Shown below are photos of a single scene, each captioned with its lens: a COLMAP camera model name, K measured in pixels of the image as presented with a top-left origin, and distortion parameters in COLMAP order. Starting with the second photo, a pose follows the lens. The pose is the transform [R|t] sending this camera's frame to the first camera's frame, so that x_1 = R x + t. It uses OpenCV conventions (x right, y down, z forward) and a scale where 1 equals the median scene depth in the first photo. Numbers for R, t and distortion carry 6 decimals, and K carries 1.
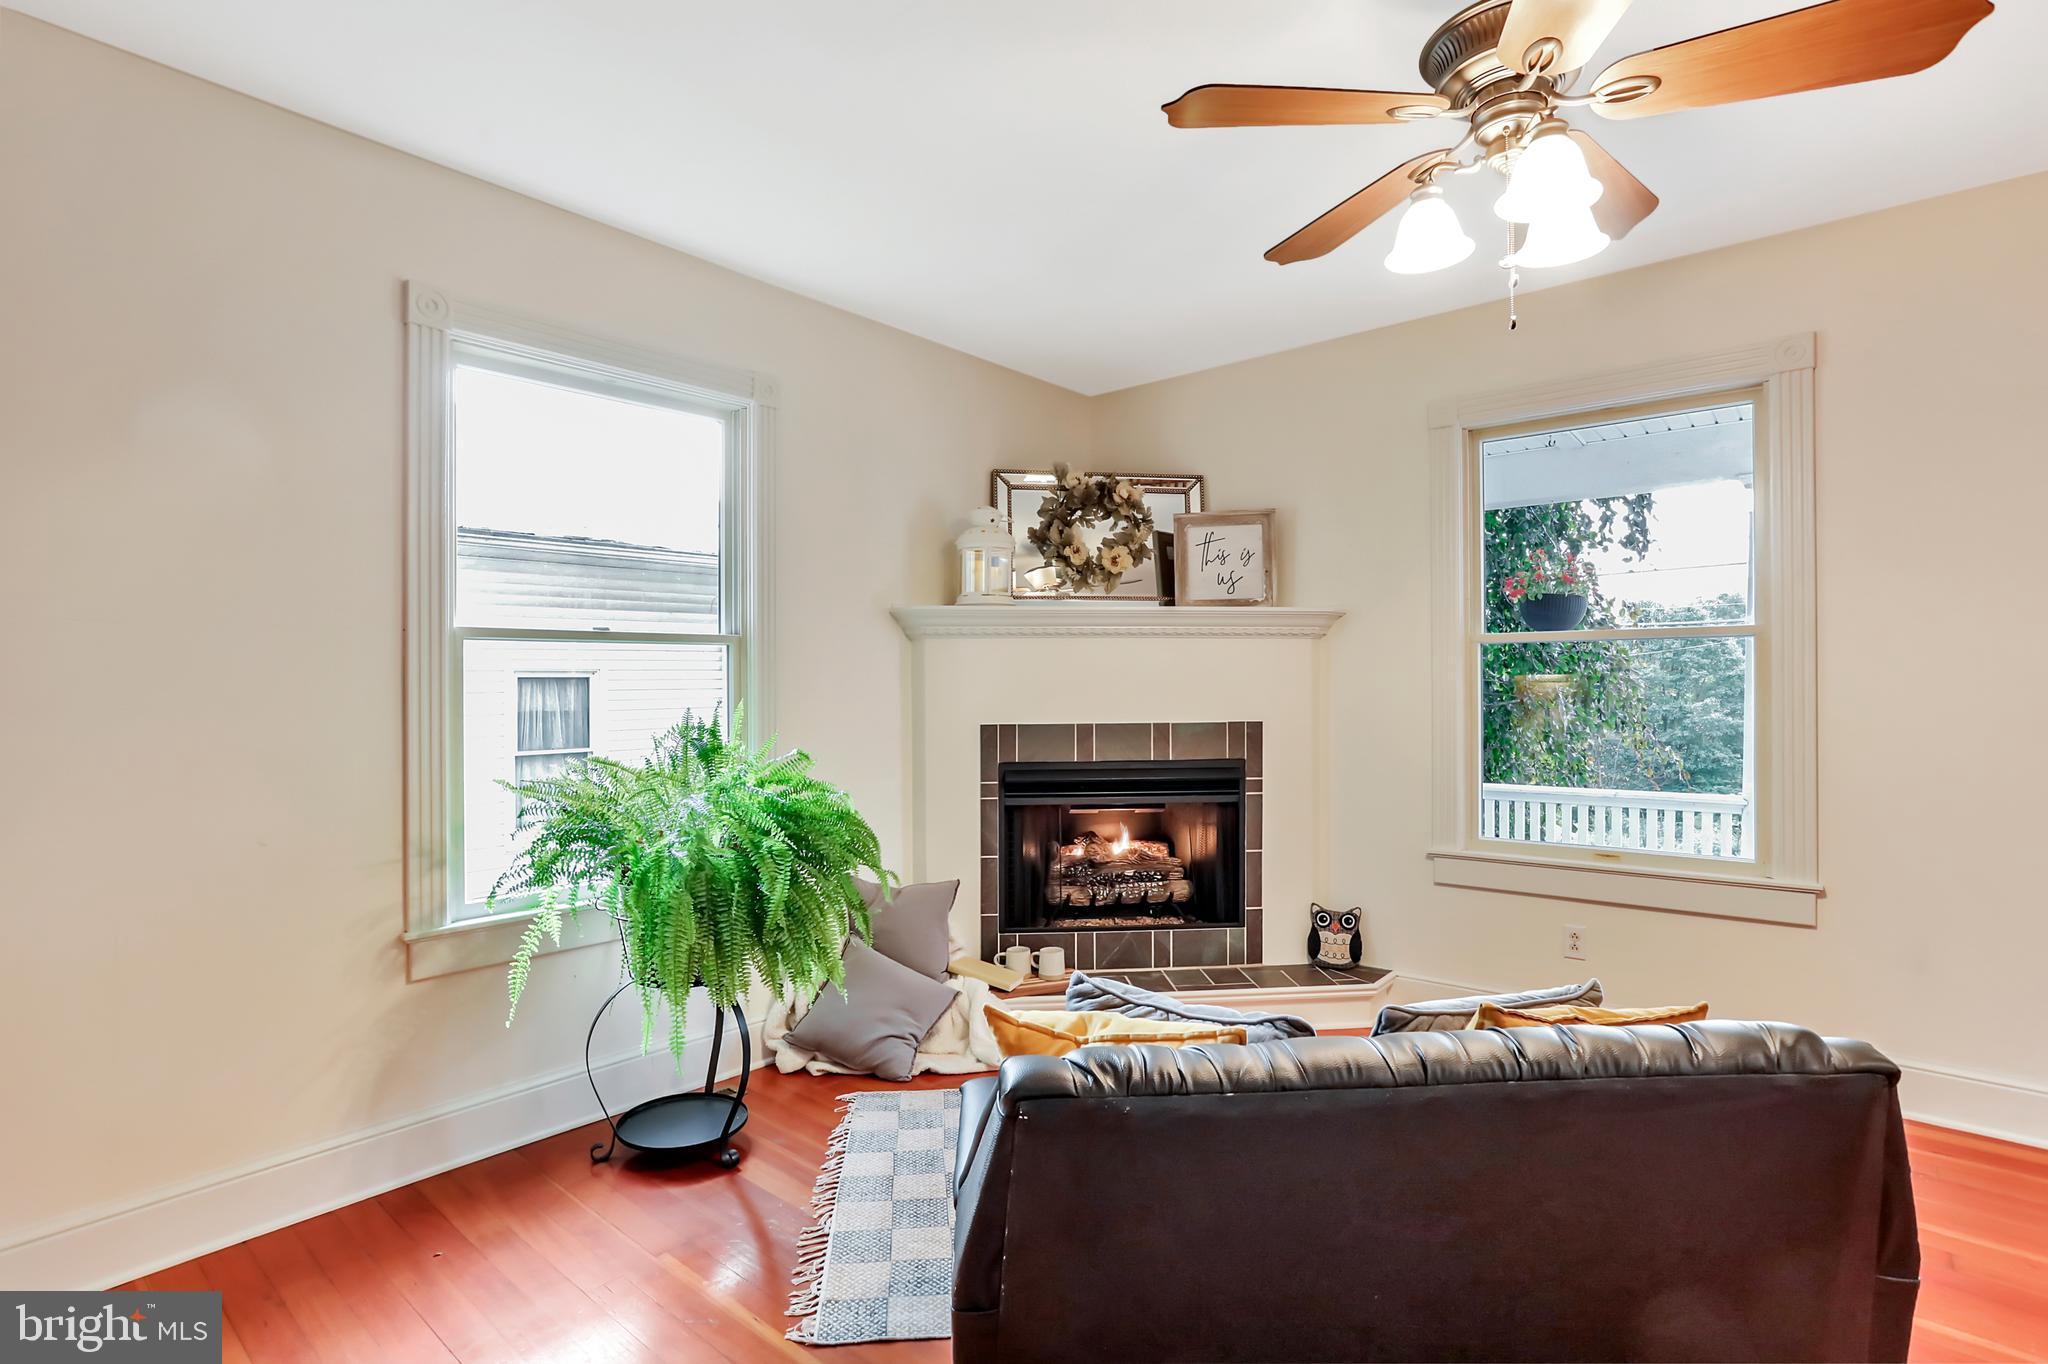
lens RADIAL K [[999.1, 0, 1028.7], [0, 999.1, 686.5], [0, 0, 1]] dist [-0.059778, 0.033764]
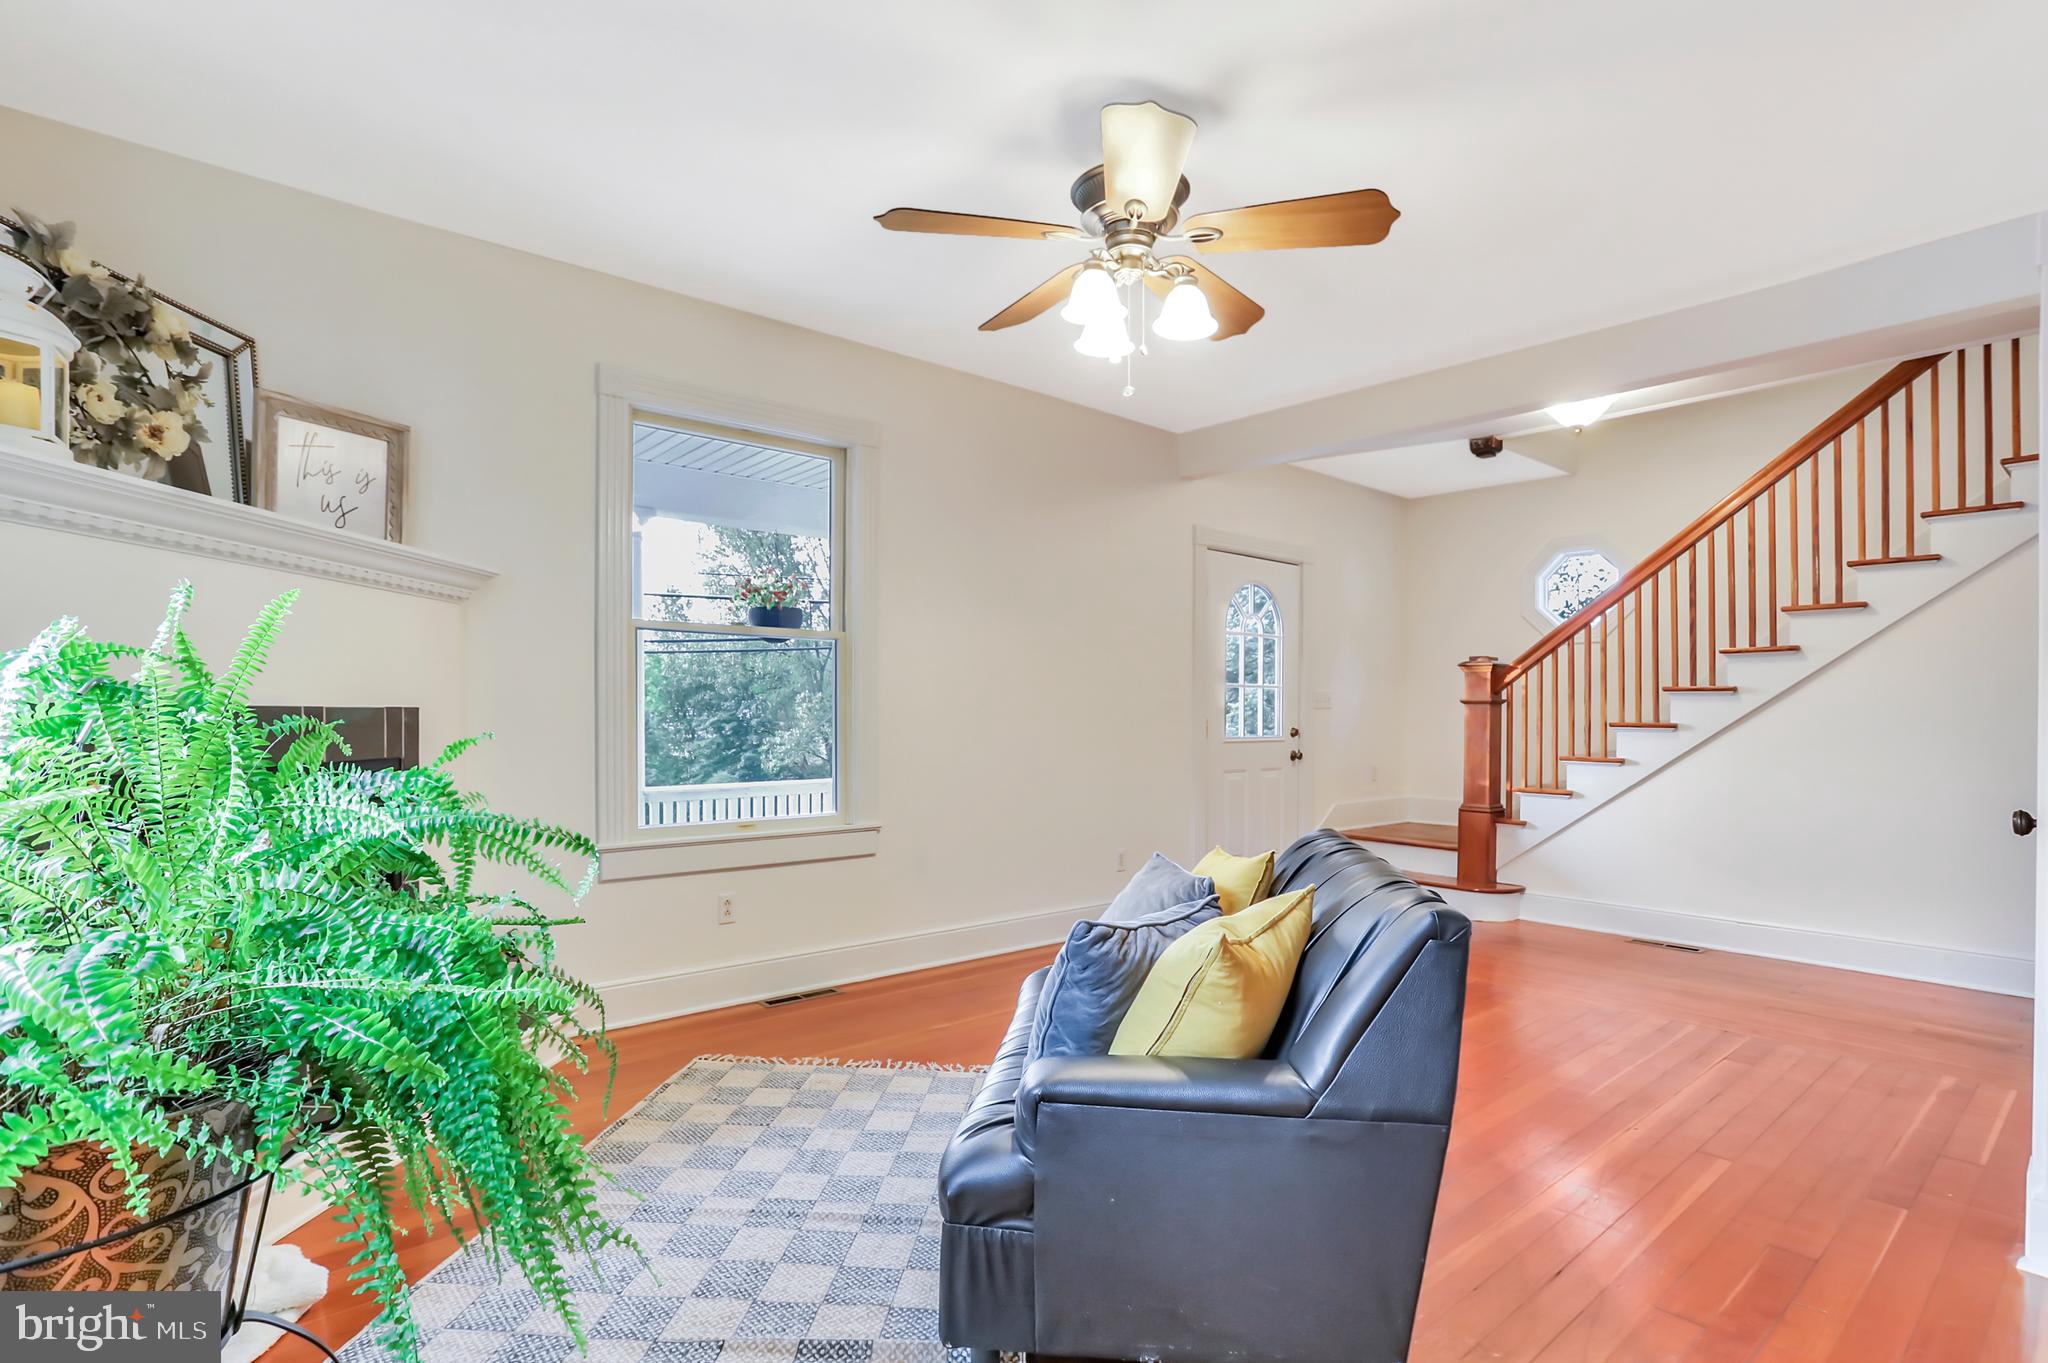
lens RADIAL K [[1011.8, 0, 1018.9], [0, 1011.8, 717.9], [0, 0, 1]] dist [-0.059105, 0.040183]
pose [[0.151737, 0.008151, 0.988387, -0.438672], [0.000619, 0.999965, -0.008341, 0.049752], [-0.988421, 0.001877, 0.151727, 0.439411]]
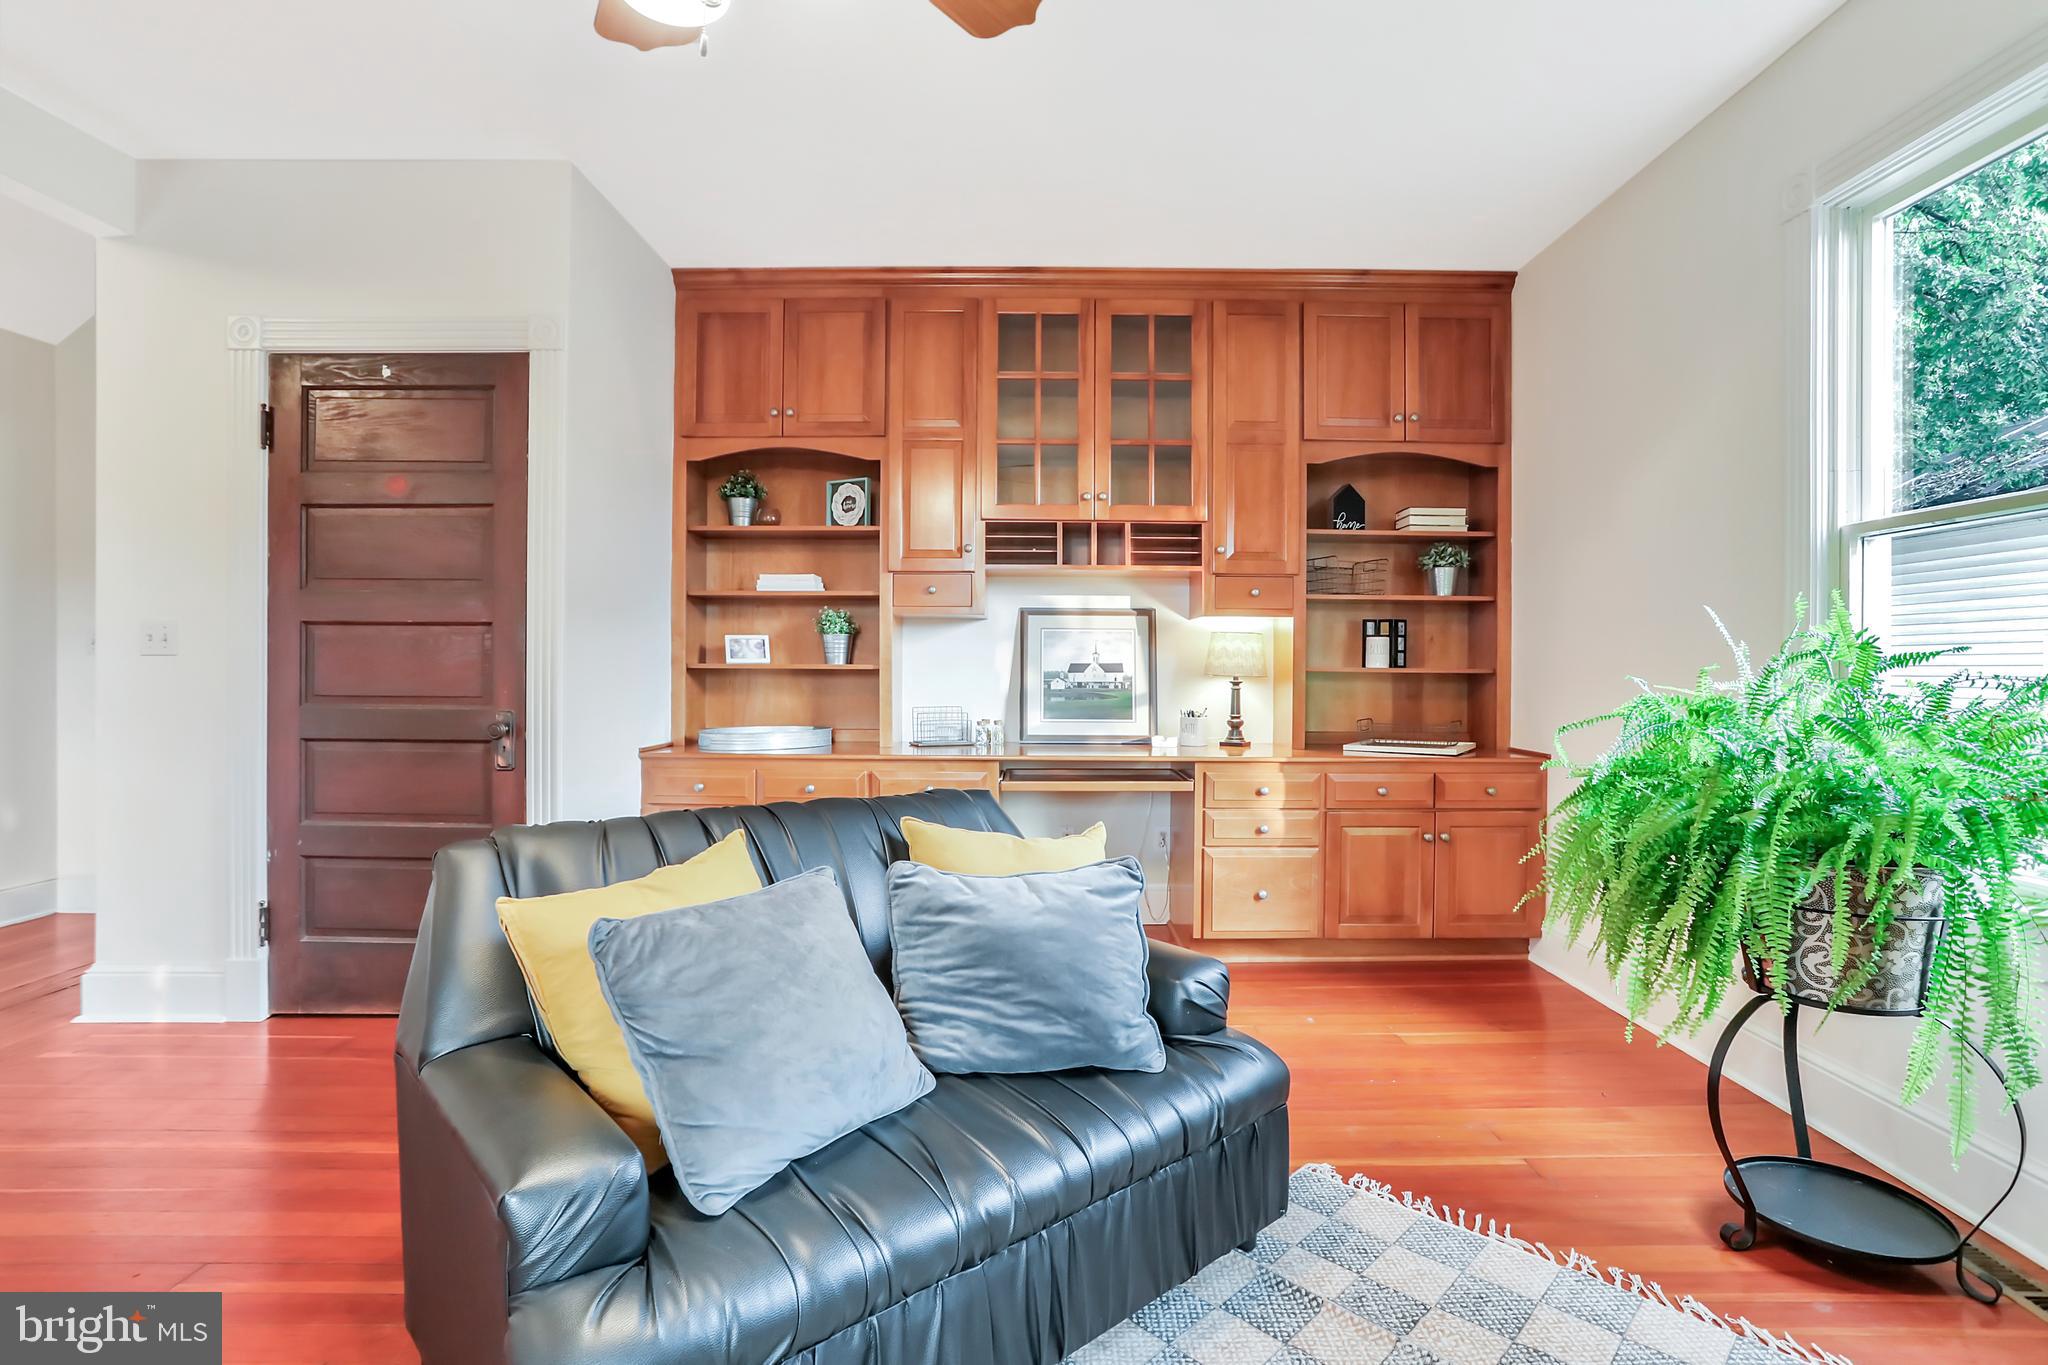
lens RADIAL K [[997.4, 0, 1030.2], [0, 997.4, 661.4], [0, 0, 1]] dist [-0.061088, 0.034069]
pose [[-0.760066, -0.000326, -0.649846, 0.368544], [-0.007177, 0.999943, 0.007892, 0.040303], [0.649806, 0.010663, -0.760025, 0.808389]]
